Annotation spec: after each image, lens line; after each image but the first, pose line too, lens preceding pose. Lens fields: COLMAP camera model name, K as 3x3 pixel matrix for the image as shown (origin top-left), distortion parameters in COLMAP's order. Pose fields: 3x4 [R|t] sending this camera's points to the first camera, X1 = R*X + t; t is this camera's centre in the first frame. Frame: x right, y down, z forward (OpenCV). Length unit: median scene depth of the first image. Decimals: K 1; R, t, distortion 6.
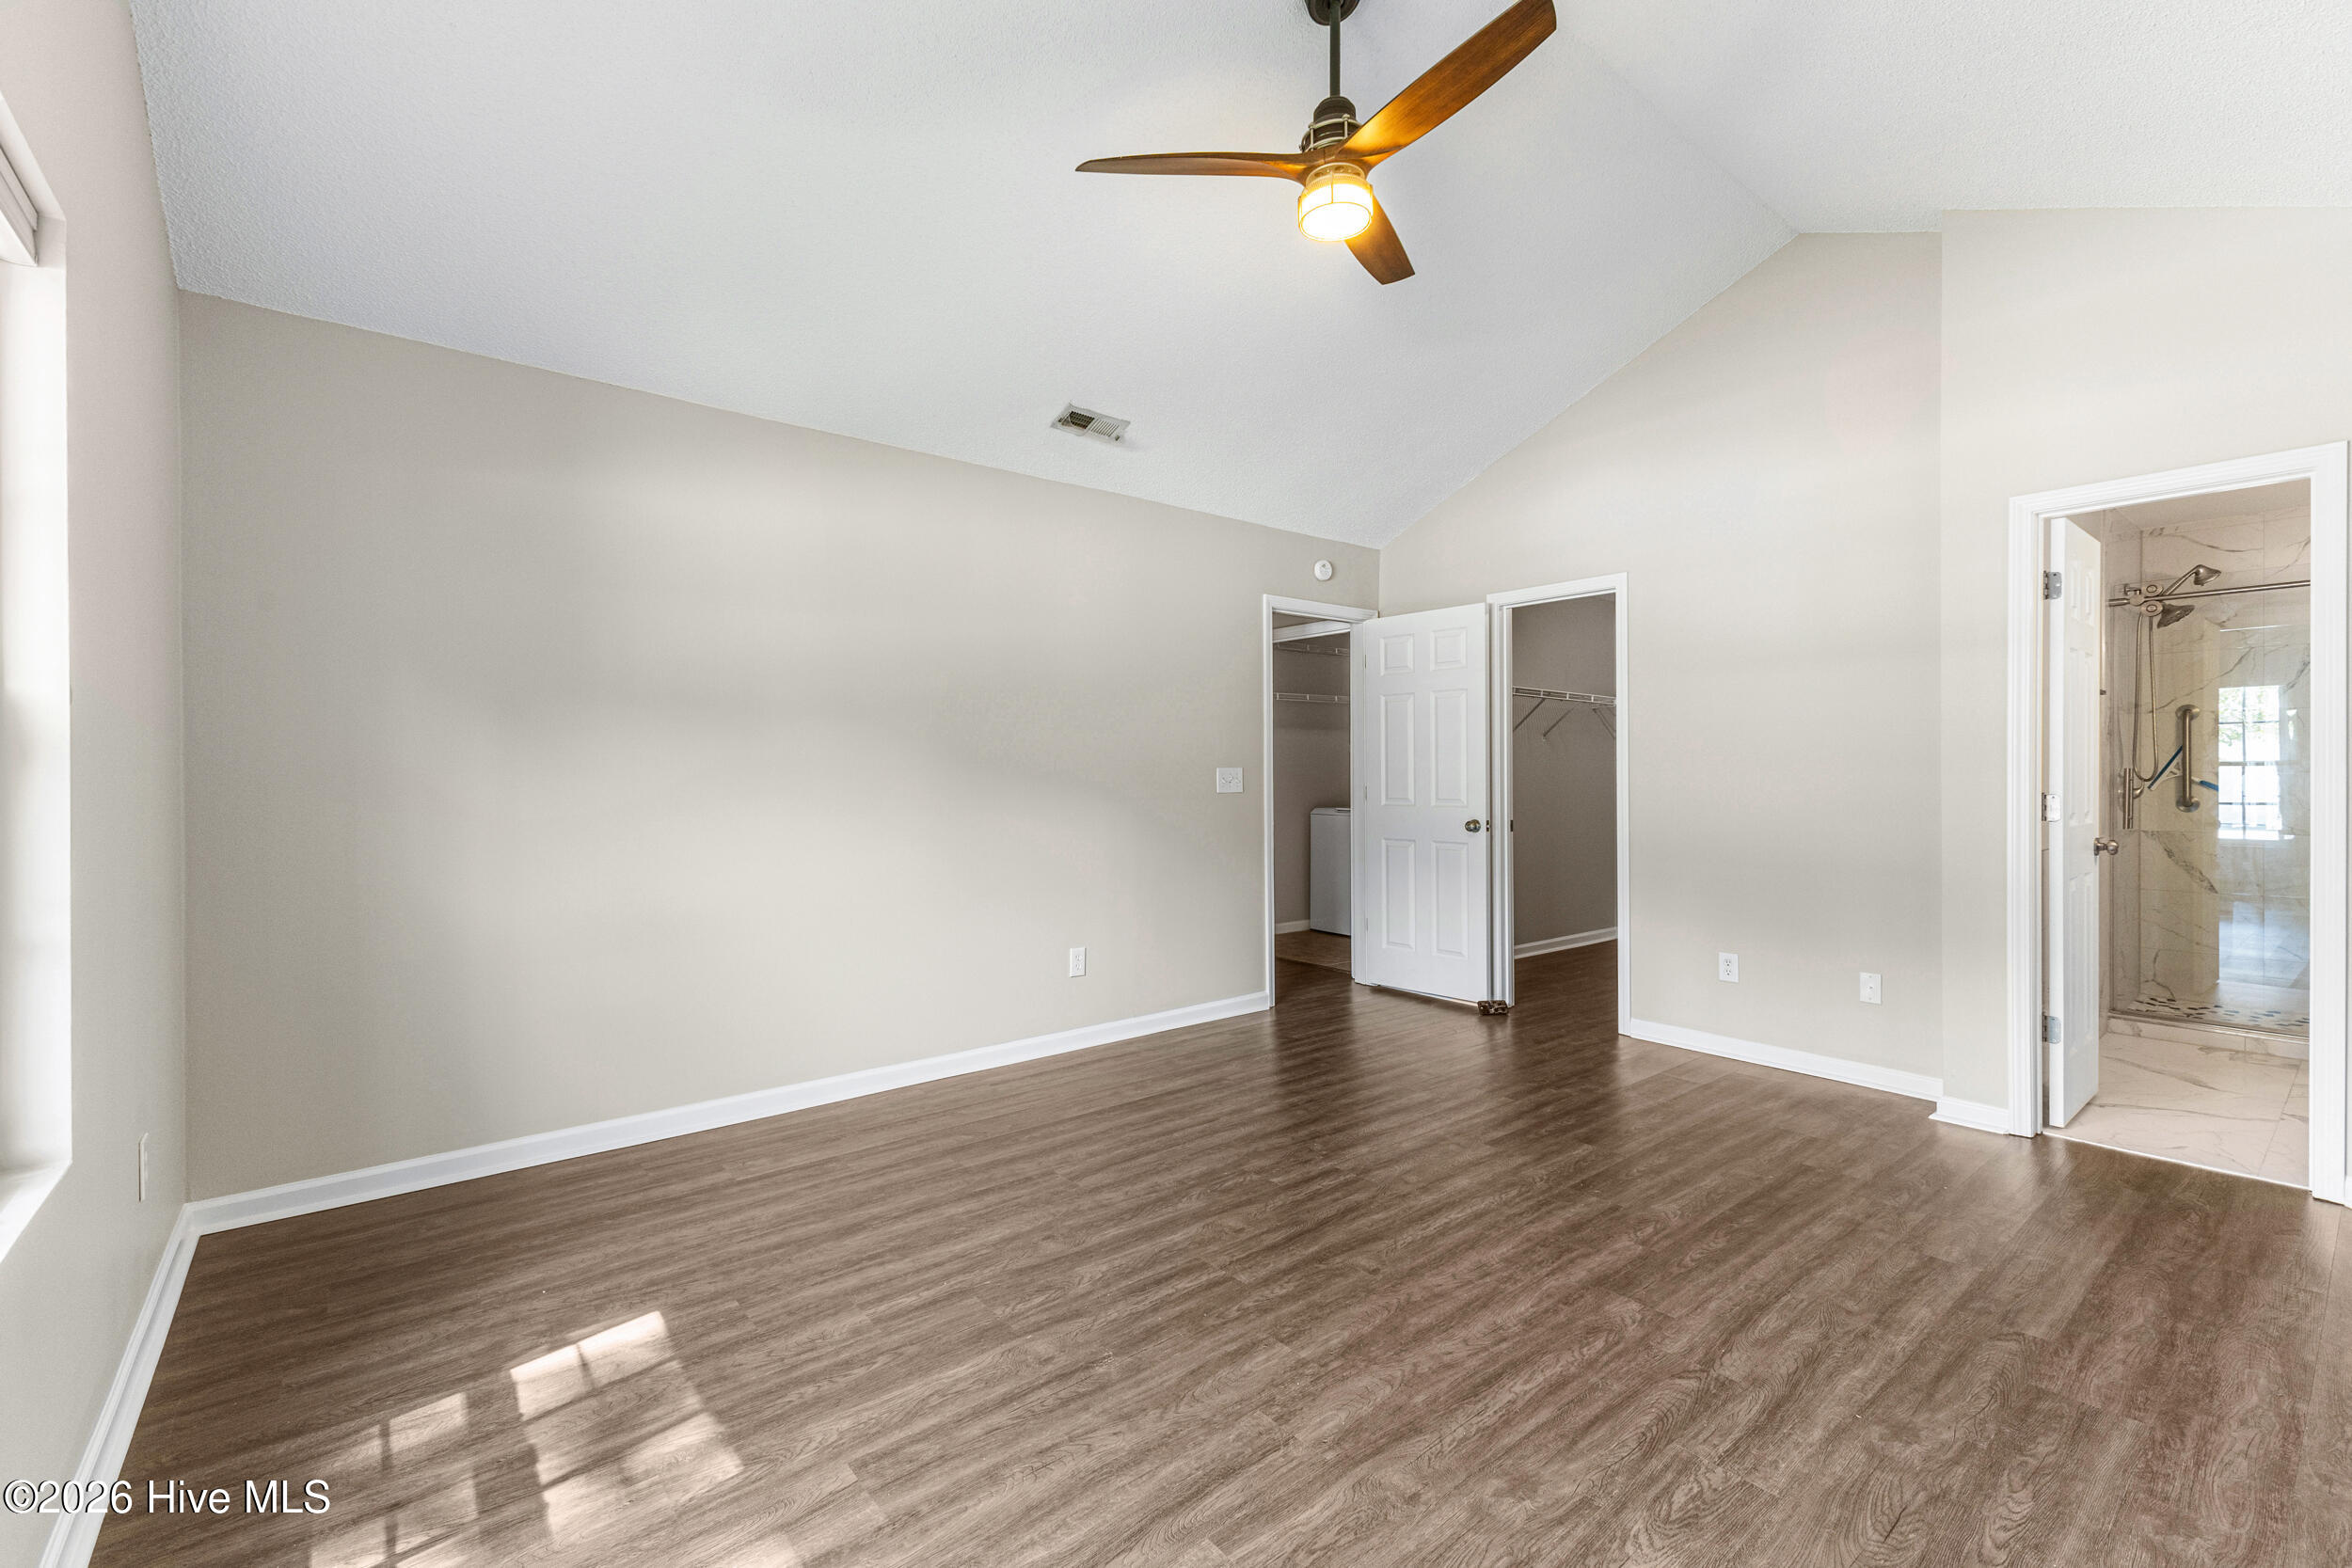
lens RADIAL K [[1004.7, 0, 1176.0], [0, 1004.7, 784.0], [0, 0, 1]] dist [0.006340, -0.000349]
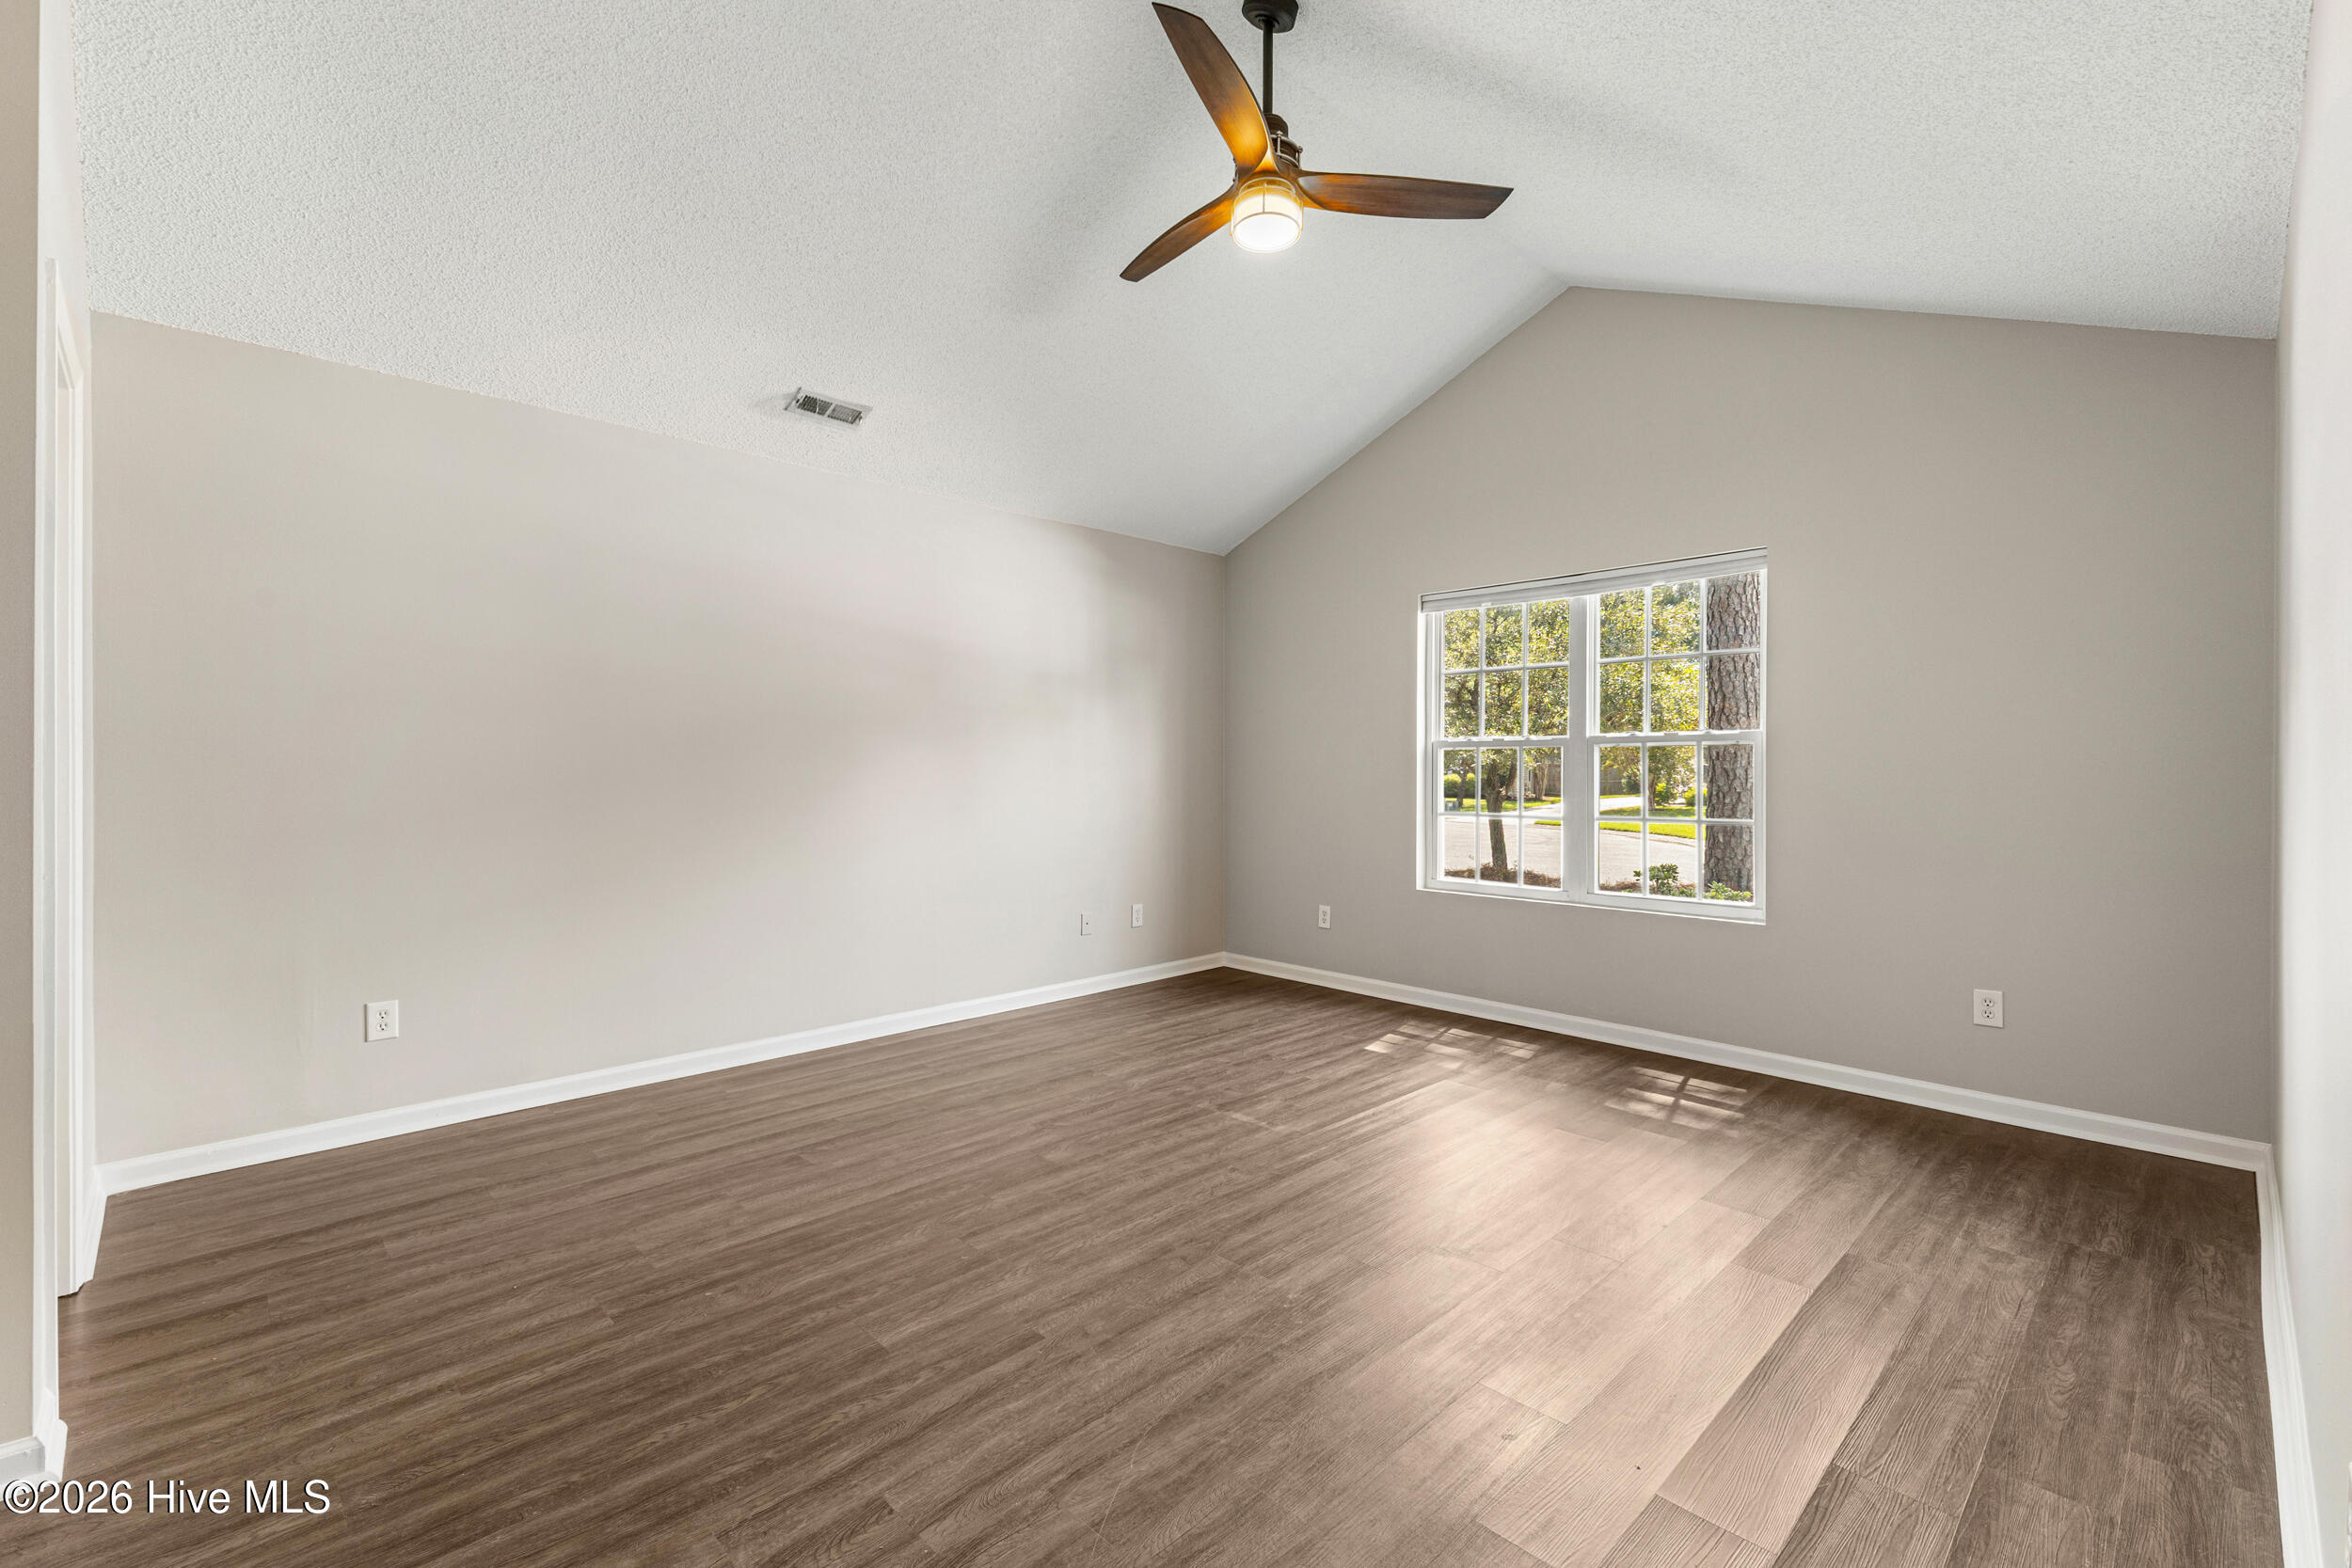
lens RADIAL K [[1004.7, 0, 1176.0], [0, 1004.7, 784.0], [0, 0, 1]] dist [0.006340, -0.000349]
pose [[-0.996250, 0.004669, -0.086390, 0.305277], [0.003387, 0.999882, 0.014990, -0.007385], [0.086449, 0.014641, -0.996149, 1.816392]]
